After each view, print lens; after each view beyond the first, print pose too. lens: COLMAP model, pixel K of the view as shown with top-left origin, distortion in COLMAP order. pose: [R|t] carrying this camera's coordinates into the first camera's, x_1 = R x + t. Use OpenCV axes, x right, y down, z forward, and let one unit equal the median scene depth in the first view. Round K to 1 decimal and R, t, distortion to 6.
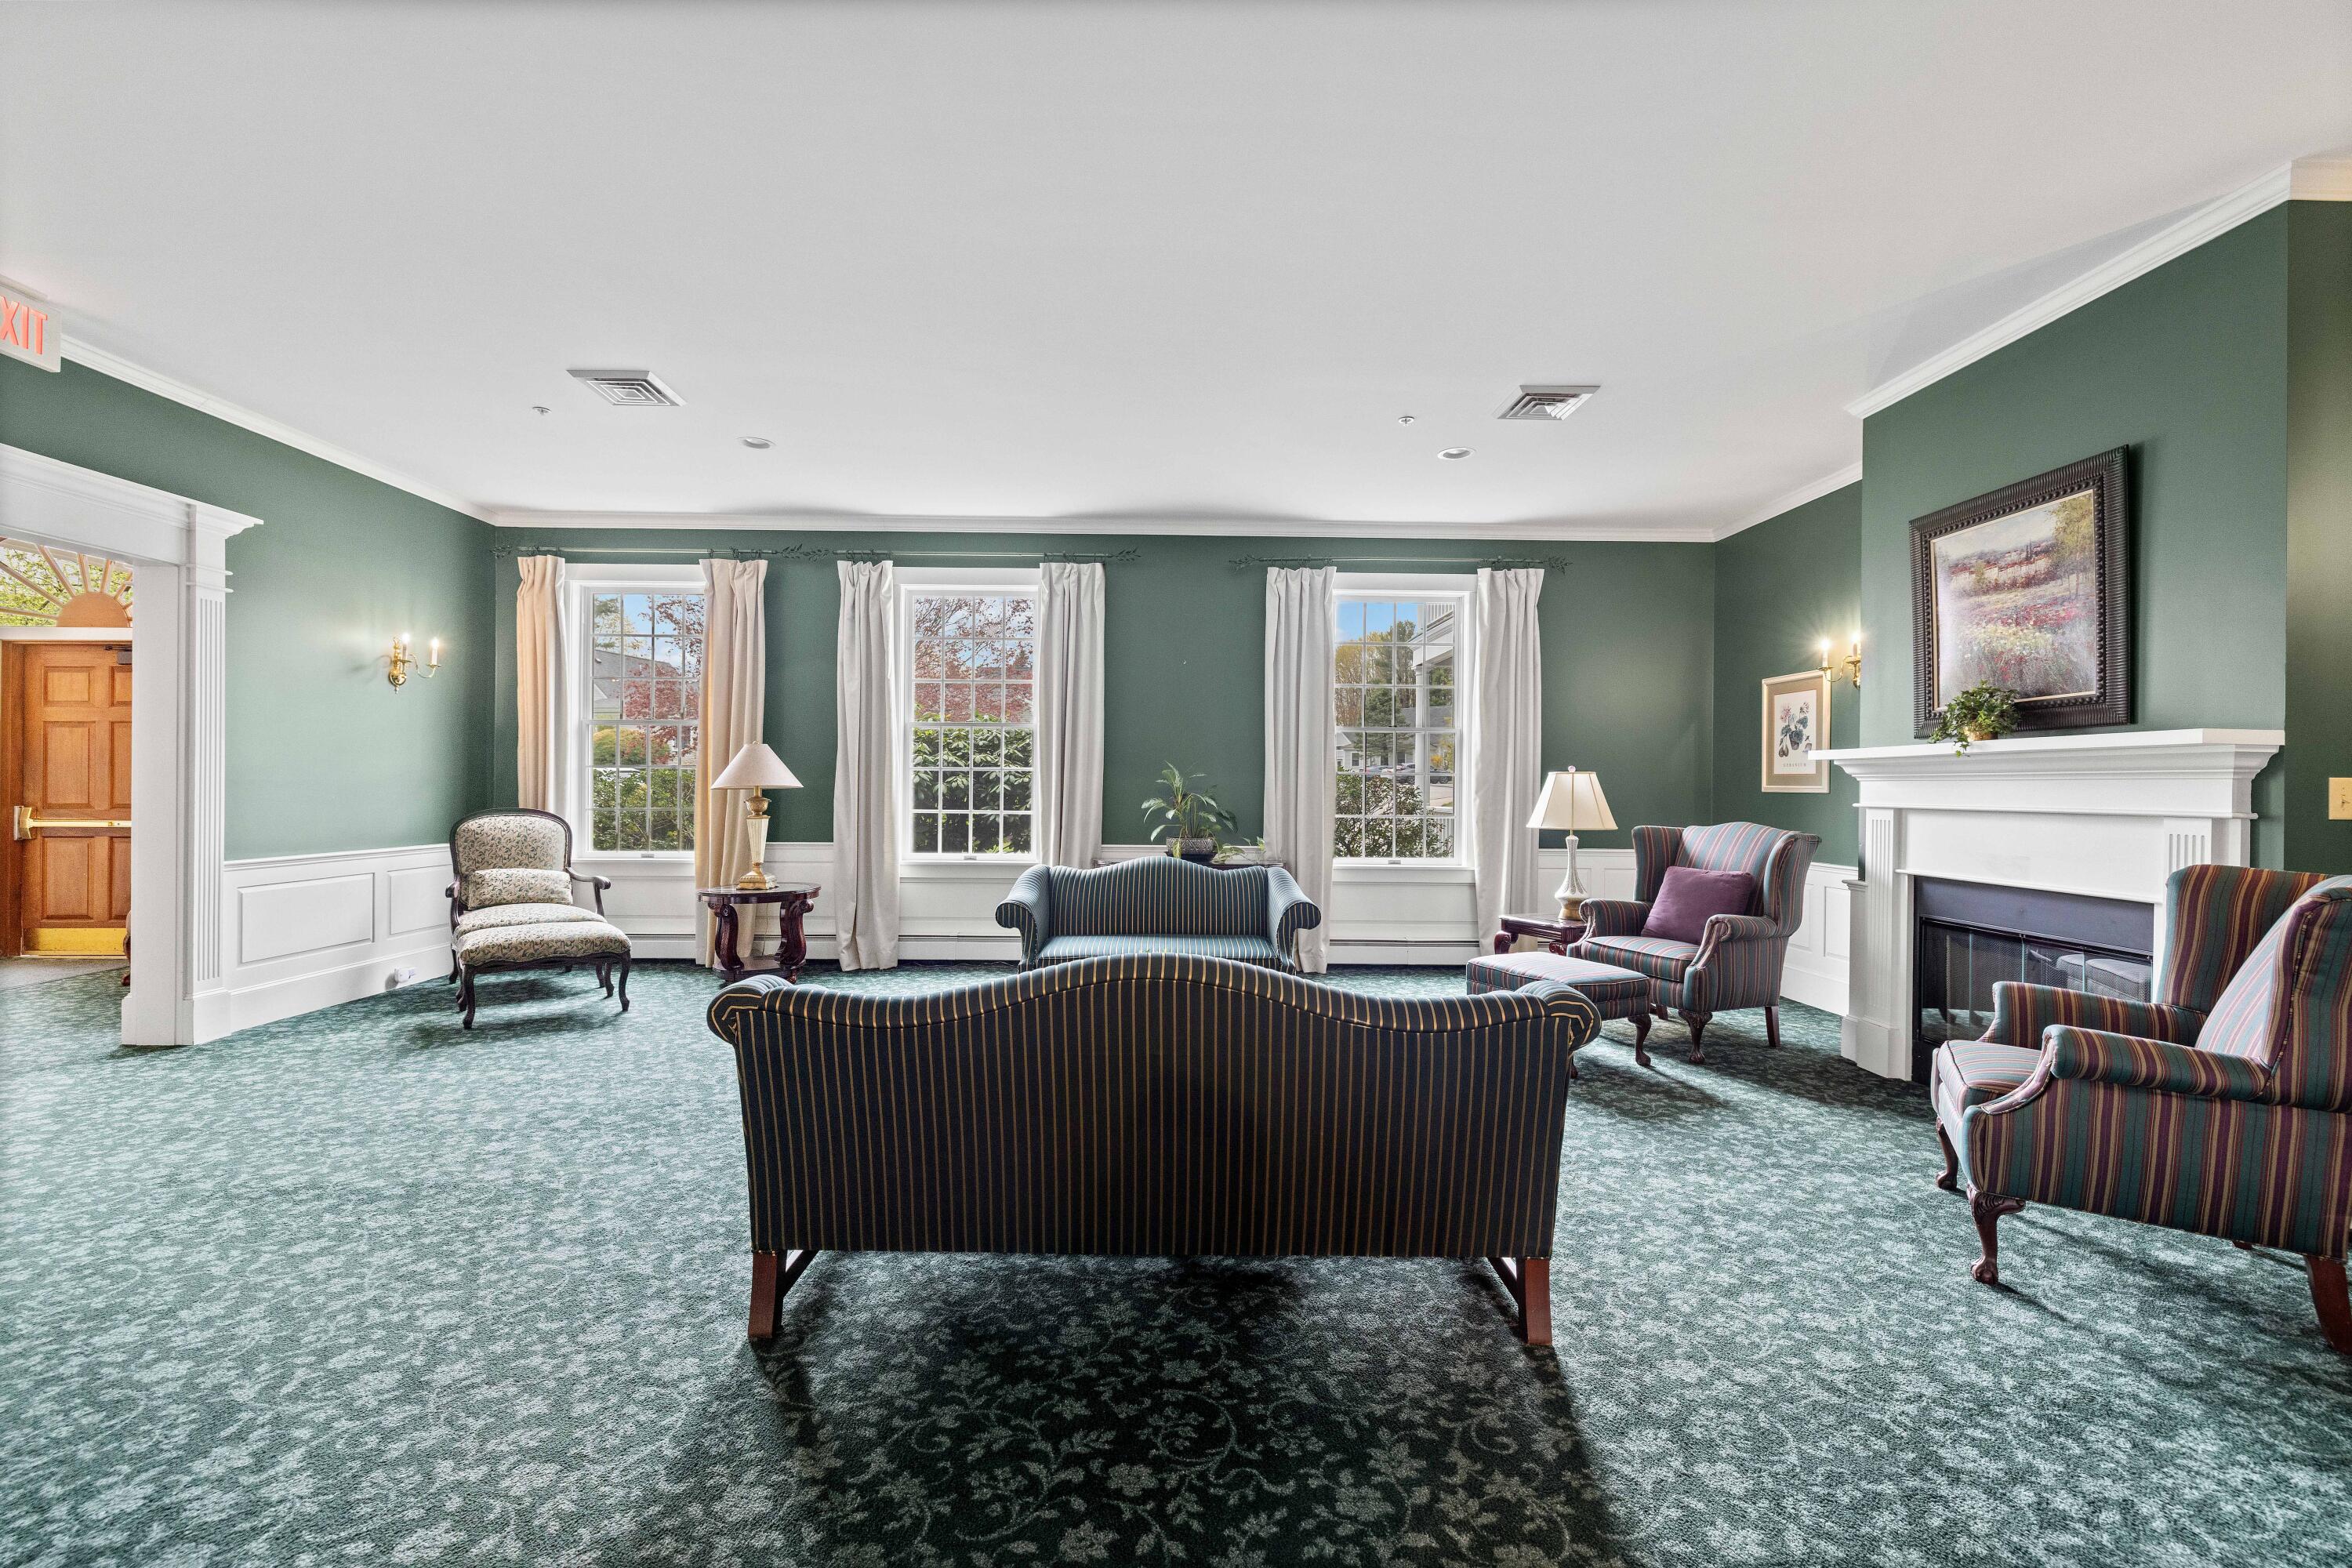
lens RADIAL K [[983.8, 0, 1159.0], [0, 983.8, 787.2], [0, 0, 1]] dist [0.000330, 0.000796]
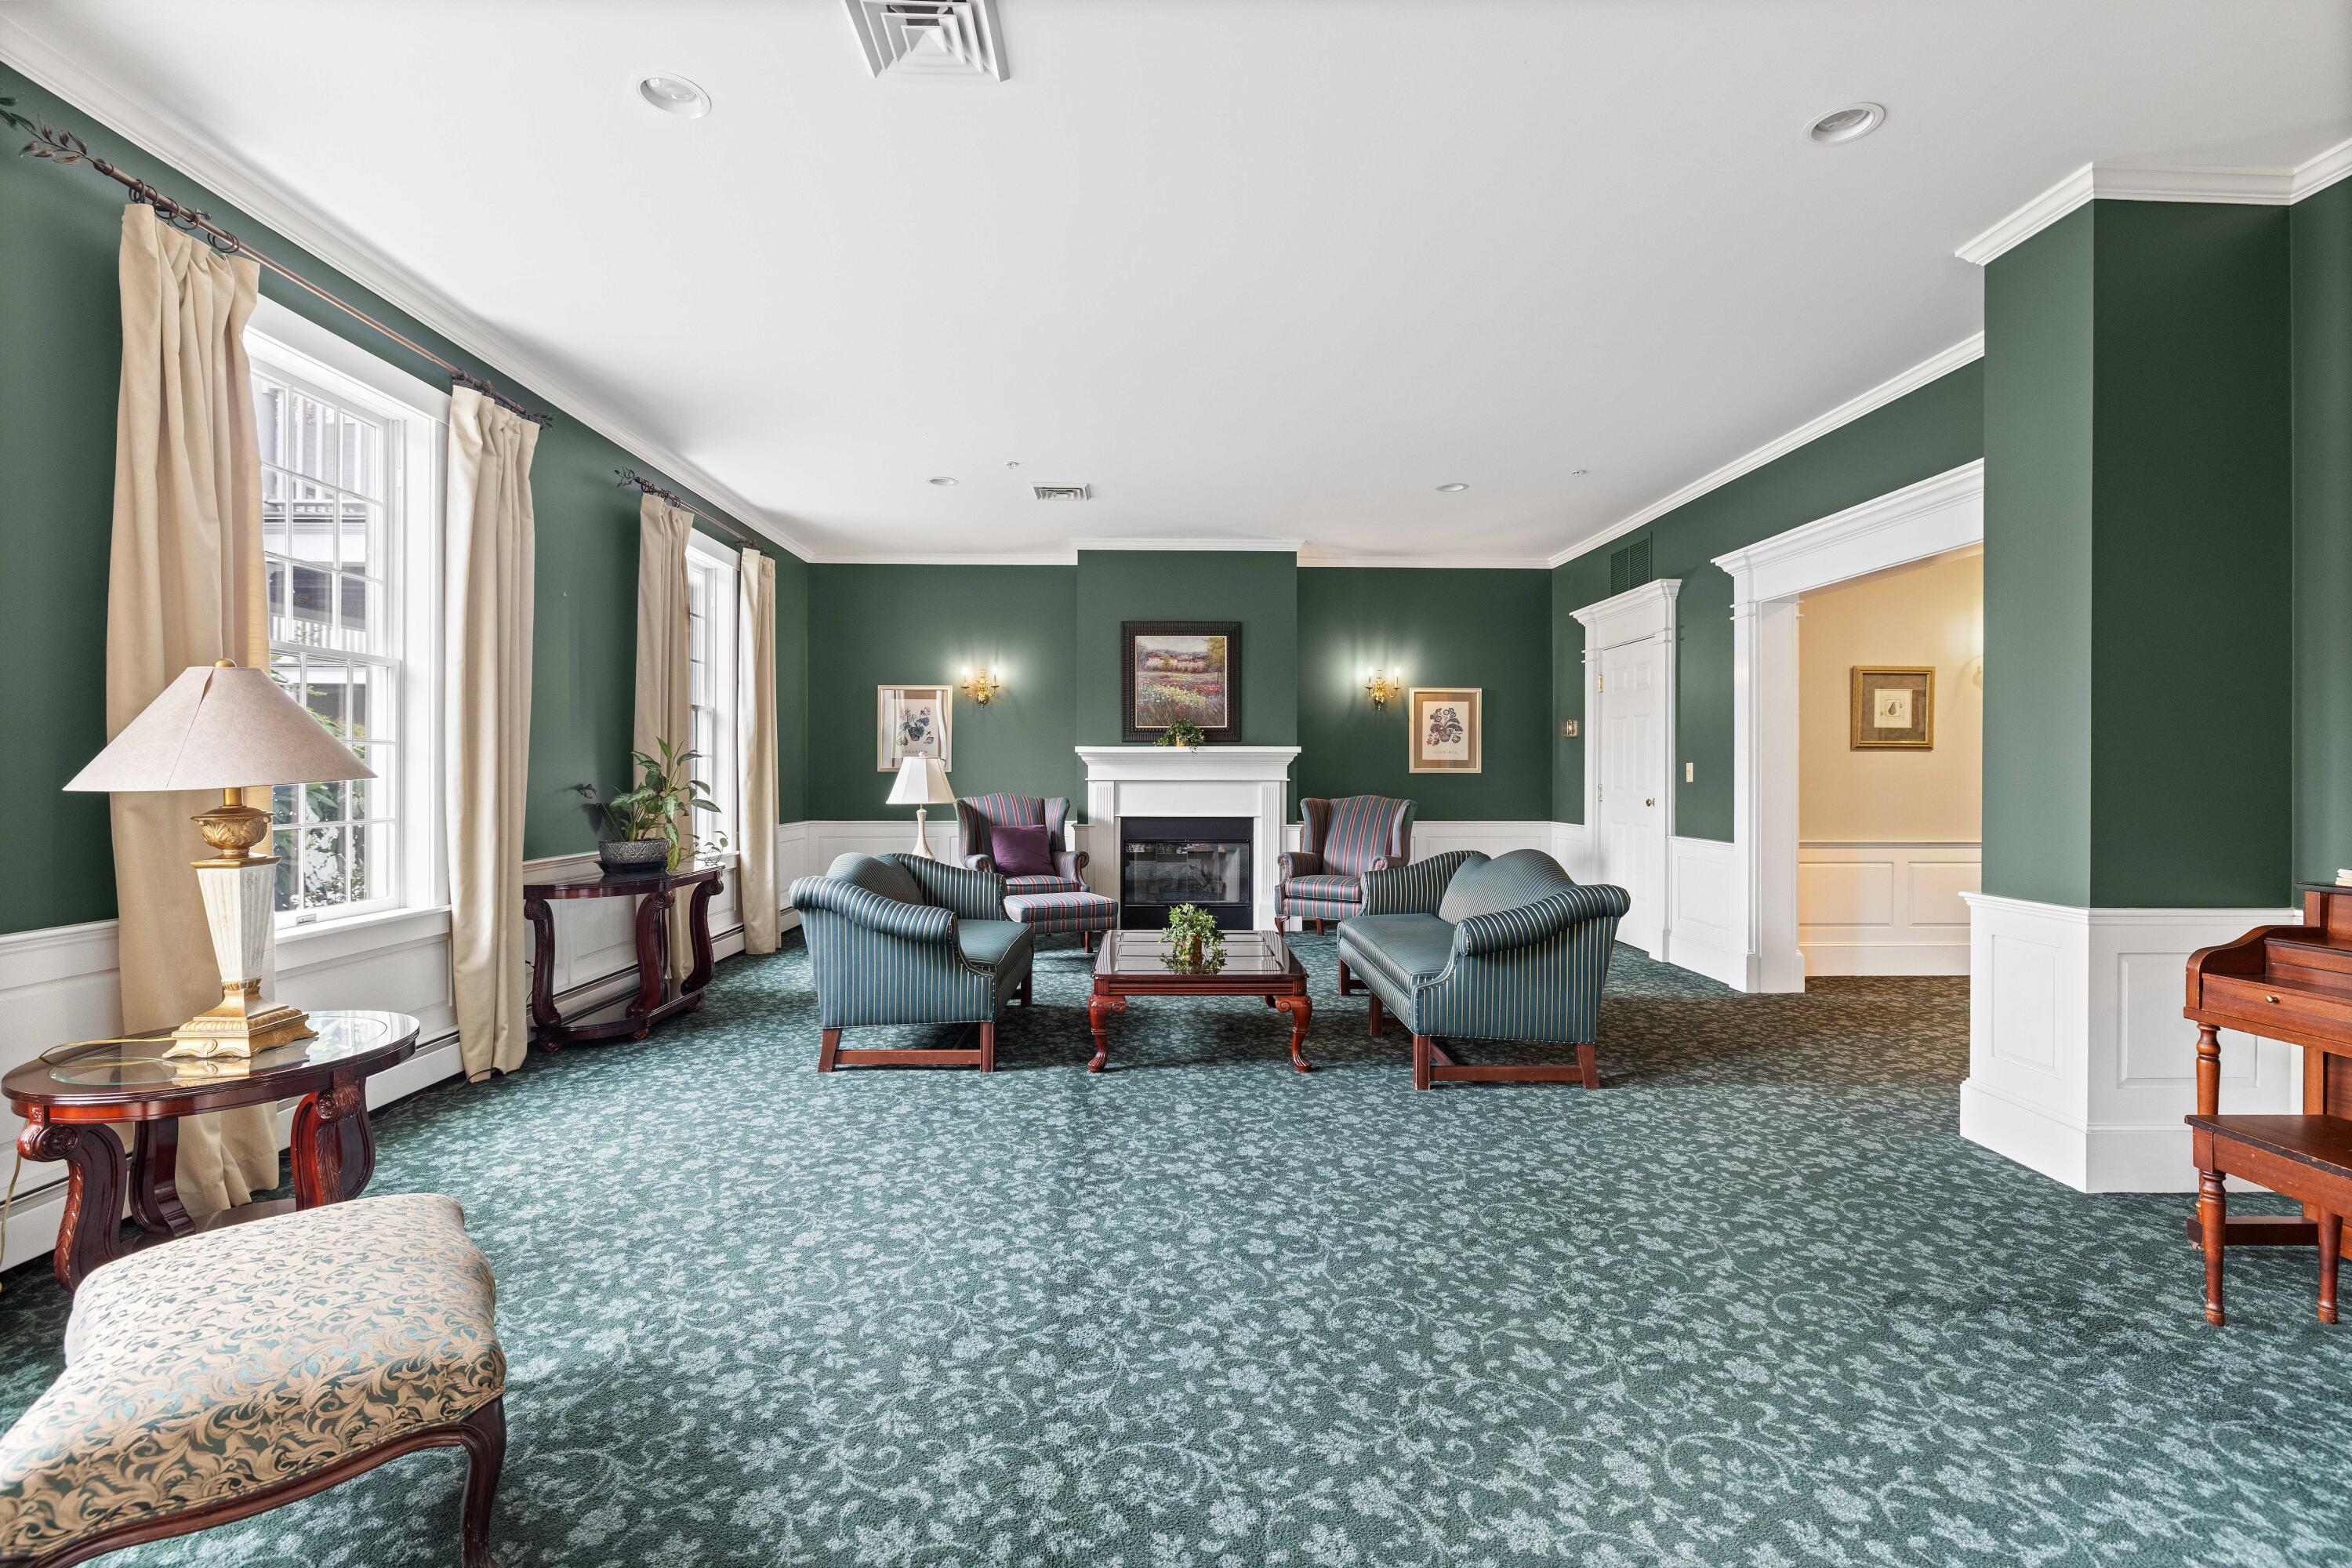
lens RADIAL K [[1052.9, 0, 1176.3], [0, 1052.9, 797.4], [0, 0, 1]] dist [0.000531, 0.000253]
pose [[-0.015053, -0.035383, 0.999260, -1.443615], [-0.000905, 0.999374, 0.035374, -0.019824], [-0.999886, -0.000372, -0.015076, 1.135571]]
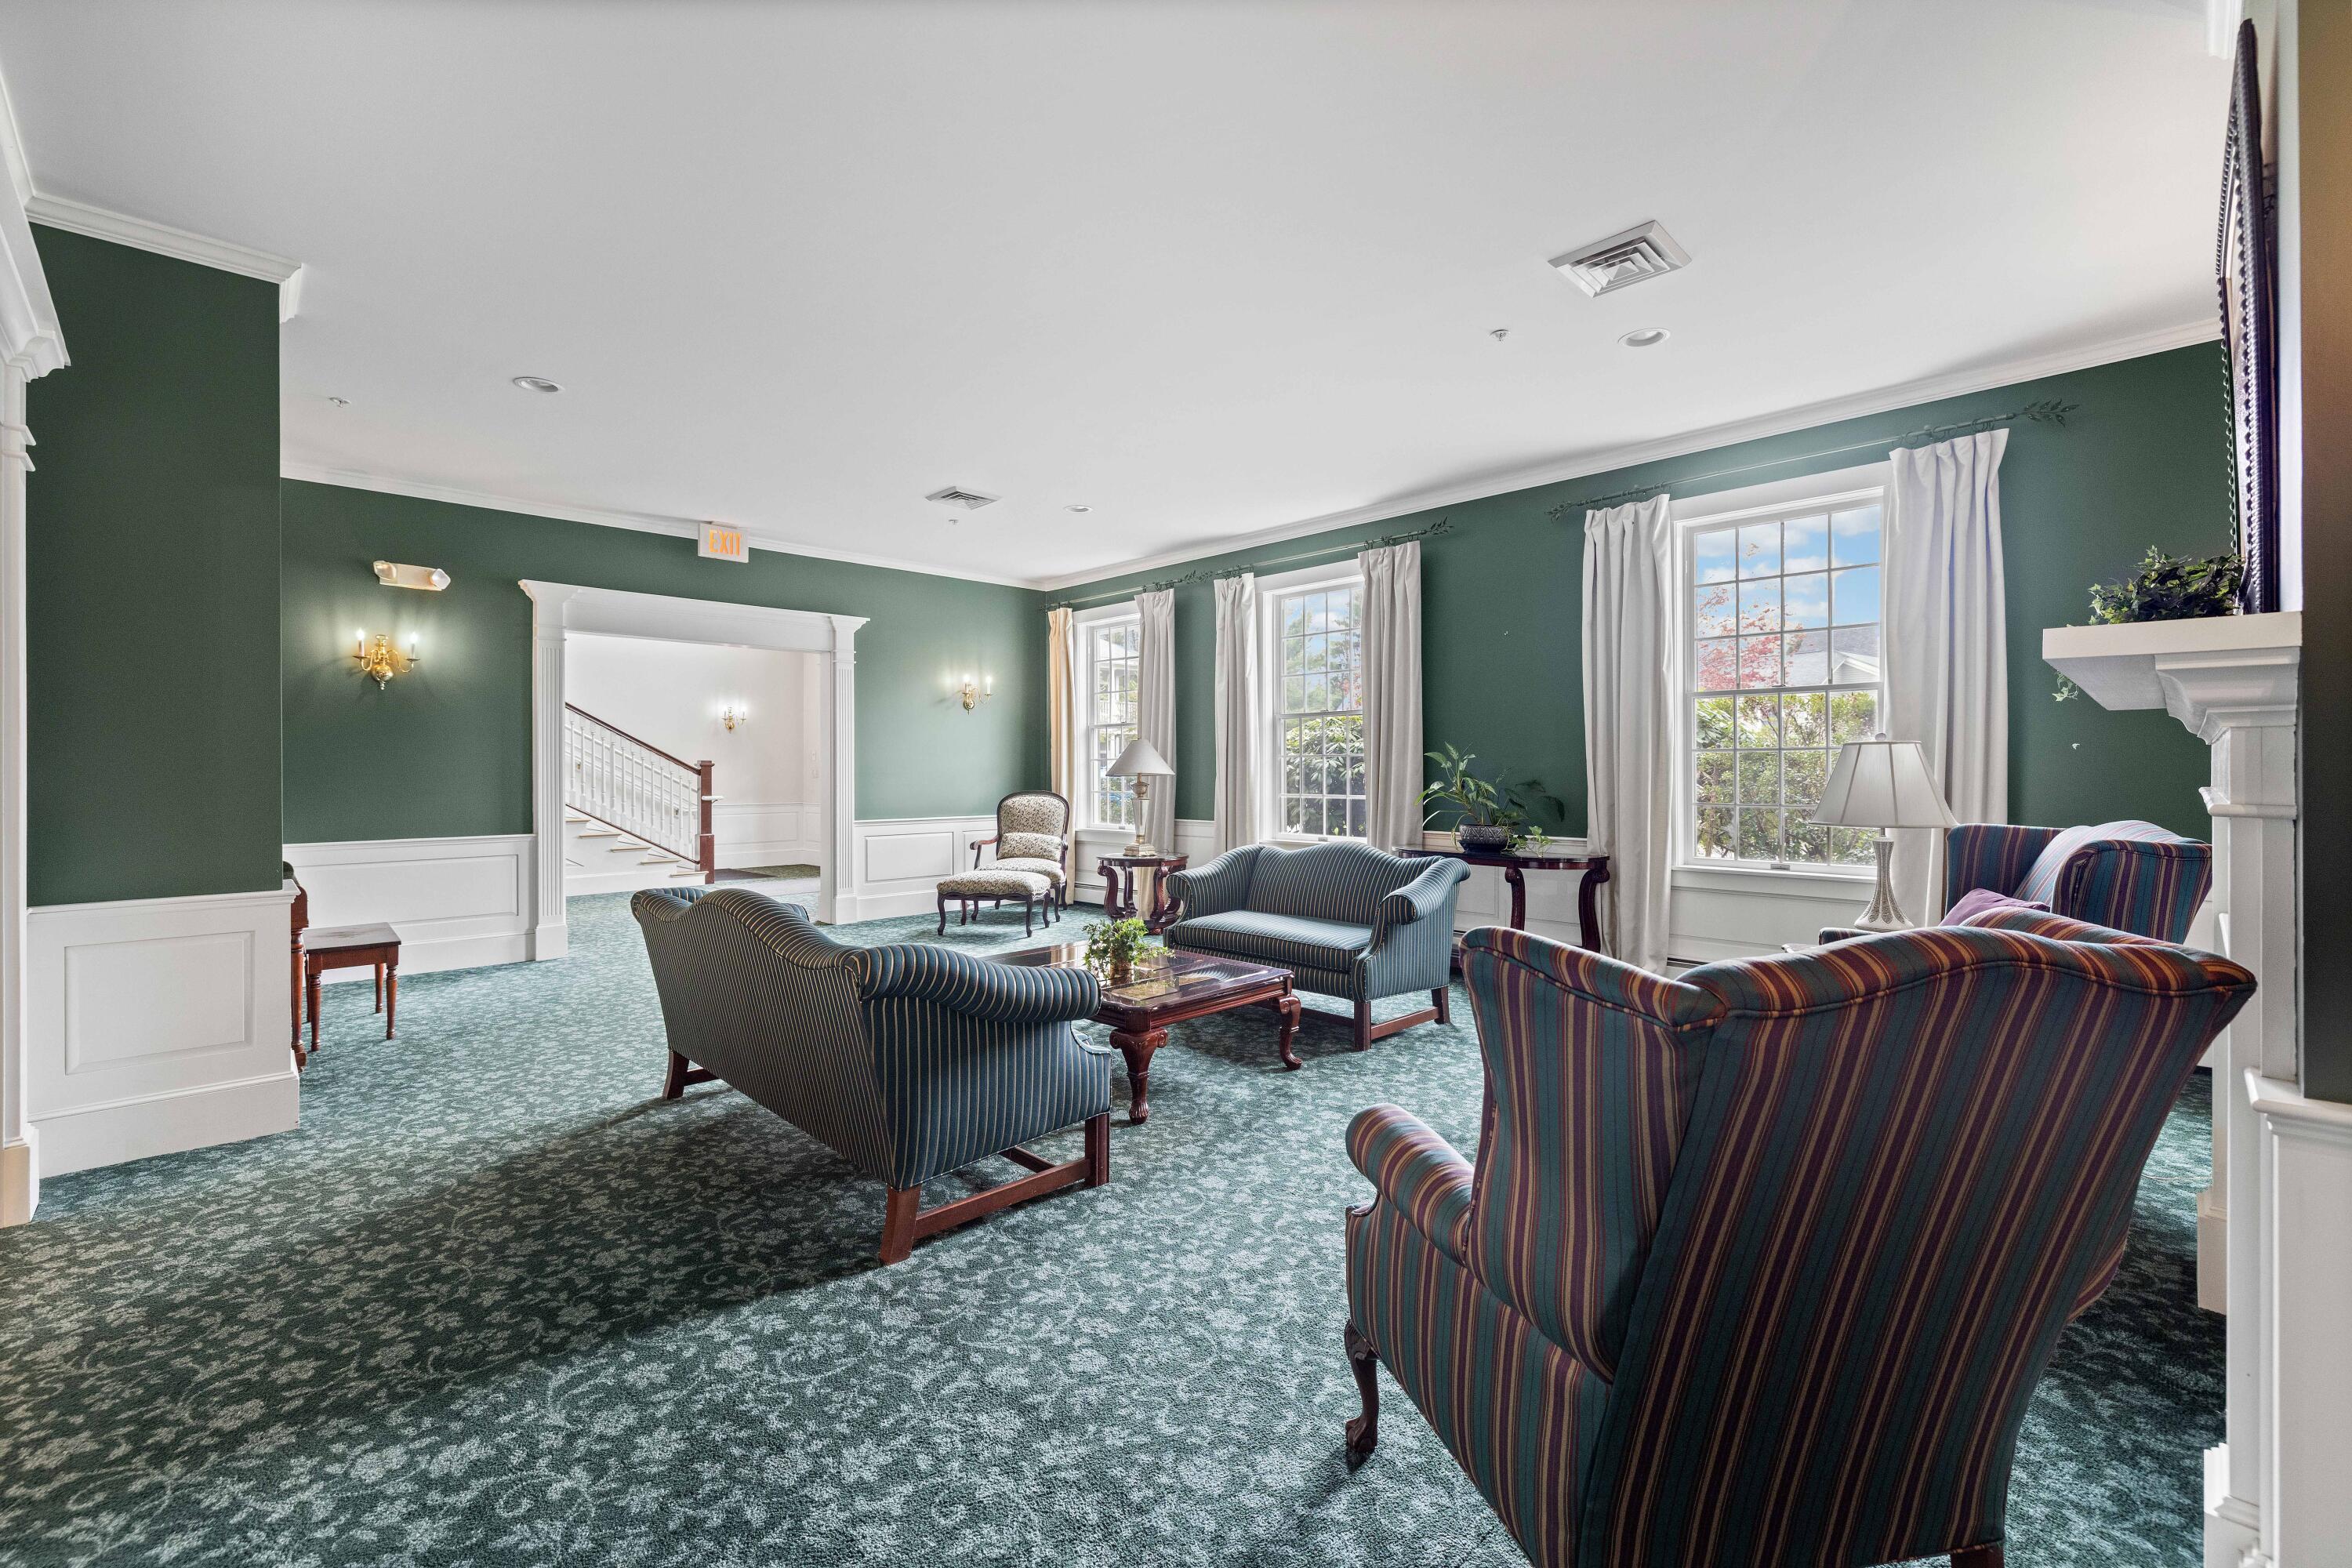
lens RADIAL K [[983.8, 0, 1167.7], [0, 983.8, 770.9], [0, 0, 1]] dist [0.000330, 0.000796]
pose [[0.690794, -0.010832, -0.722971, 0.507345], [0.008801, 0.999940, -0.006573, 0.003950], [0.722998, -0.001822, 0.690848, 0.160020]]
